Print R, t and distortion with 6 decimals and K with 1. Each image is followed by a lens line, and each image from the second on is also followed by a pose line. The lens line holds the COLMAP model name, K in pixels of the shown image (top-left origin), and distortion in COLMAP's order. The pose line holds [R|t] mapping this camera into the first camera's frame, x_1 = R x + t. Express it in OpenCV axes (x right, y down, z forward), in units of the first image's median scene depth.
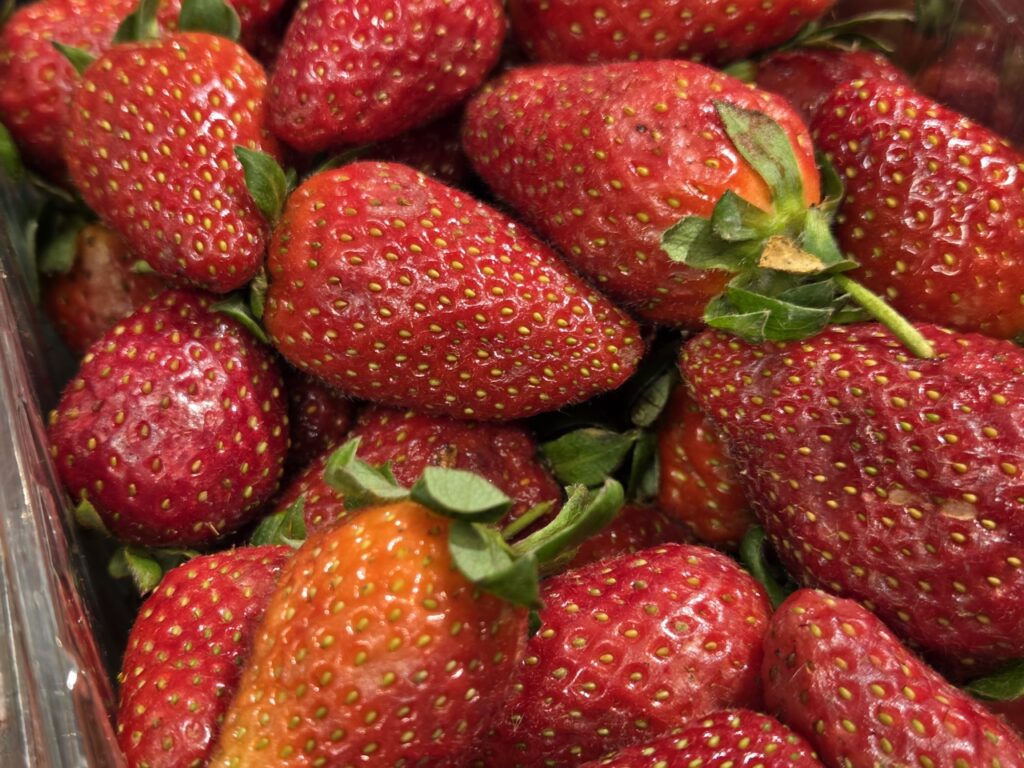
lens RADIAL K [[1404.2, 0, 512.0], [0, 1404.2, 384.0], [0, 0, 1]] dist [0.002192, -0.039815]
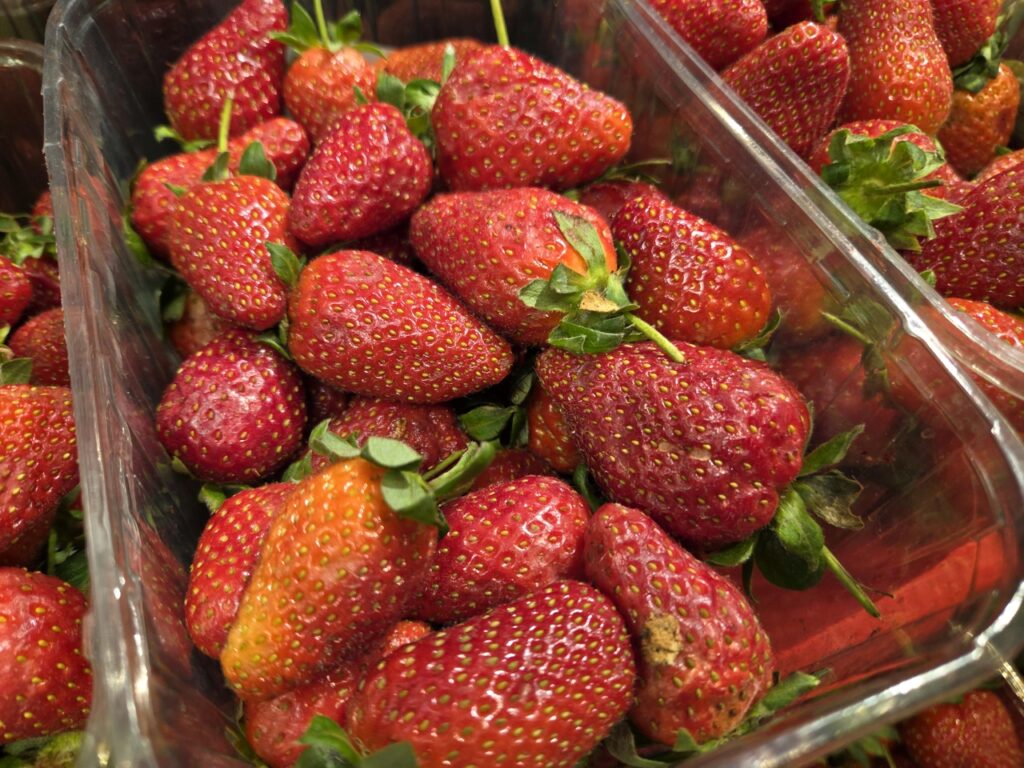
lens RADIAL K [[681.1, 0, 512.0], [0, 681.1, 384.0], [0, 0, 1]] dist [0.001345, -0.055507]
pose [[0.999300, -0.019846, 0.031699, 0.069556], [0.019288, 0.999655, 0.017834, -0.010673], [-0.032042, -0.017210, 0.999338, 0.197821]]
